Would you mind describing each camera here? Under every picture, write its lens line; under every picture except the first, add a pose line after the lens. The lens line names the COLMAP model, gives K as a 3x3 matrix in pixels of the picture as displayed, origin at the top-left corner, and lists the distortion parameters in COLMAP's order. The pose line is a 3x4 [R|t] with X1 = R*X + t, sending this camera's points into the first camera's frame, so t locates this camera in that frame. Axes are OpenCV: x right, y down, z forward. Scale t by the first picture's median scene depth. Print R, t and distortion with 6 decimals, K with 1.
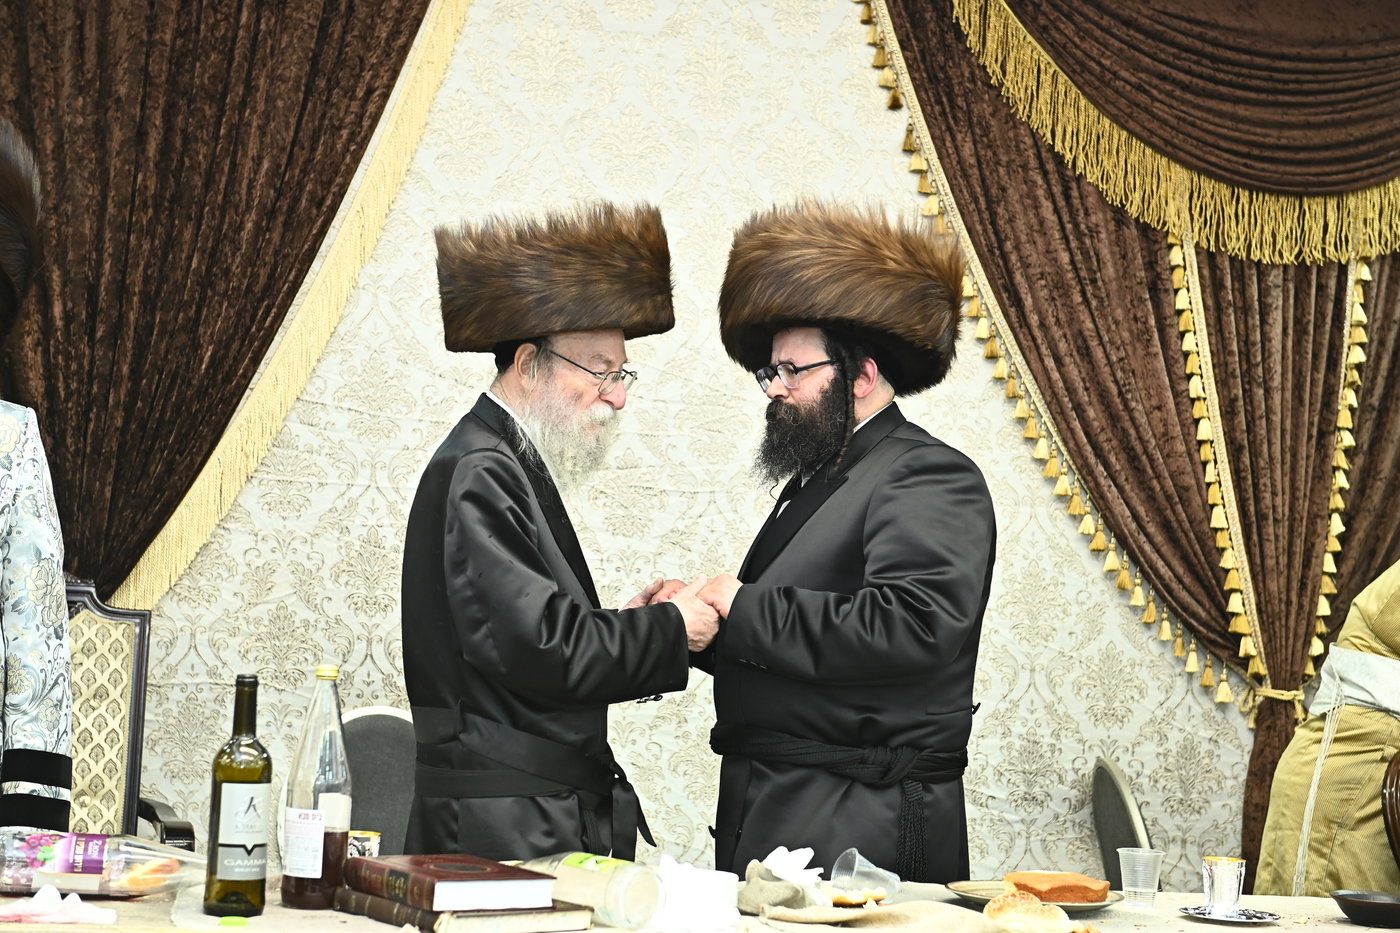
lens RADIAL K [[2669.3, 0, 700.0], [0, 2669.3, 466.5], [0, 0, 1]] dist [0.124891, -0.349261]
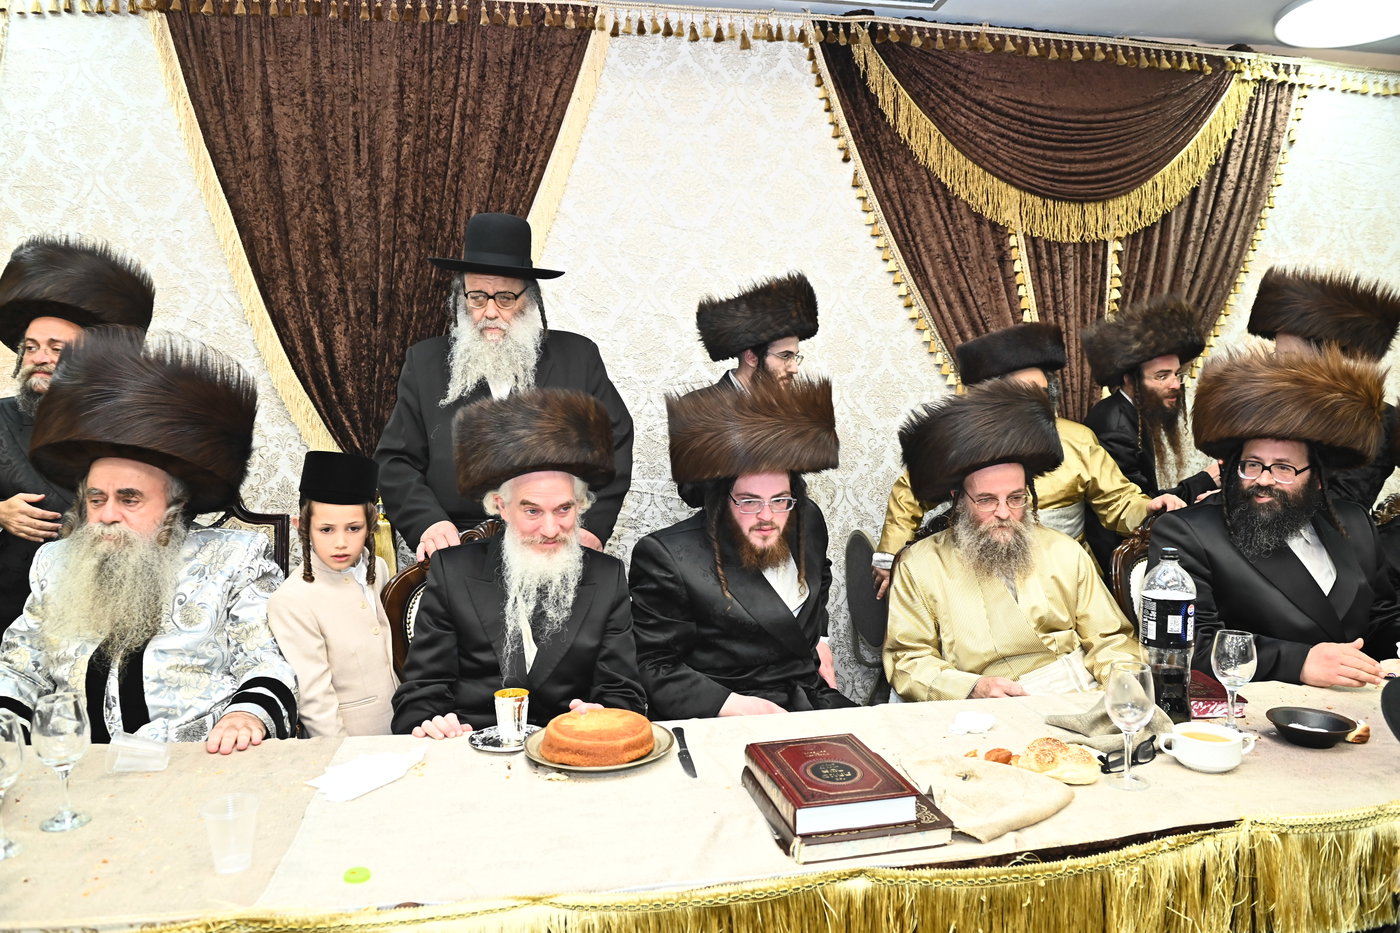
lens RADIAL K [[938.7, 0, 692.7], [0, 938.7, 438.9], [0, 0, 1]] dist [-0.042332, -0.000427]
pose [[0.997499, -0.049007, -0.050923, -0.002890], [0.053465, 0.994484, 0.090243, -0.017201], [0.046219, -0.092740, 0.994617, 0.385462]]
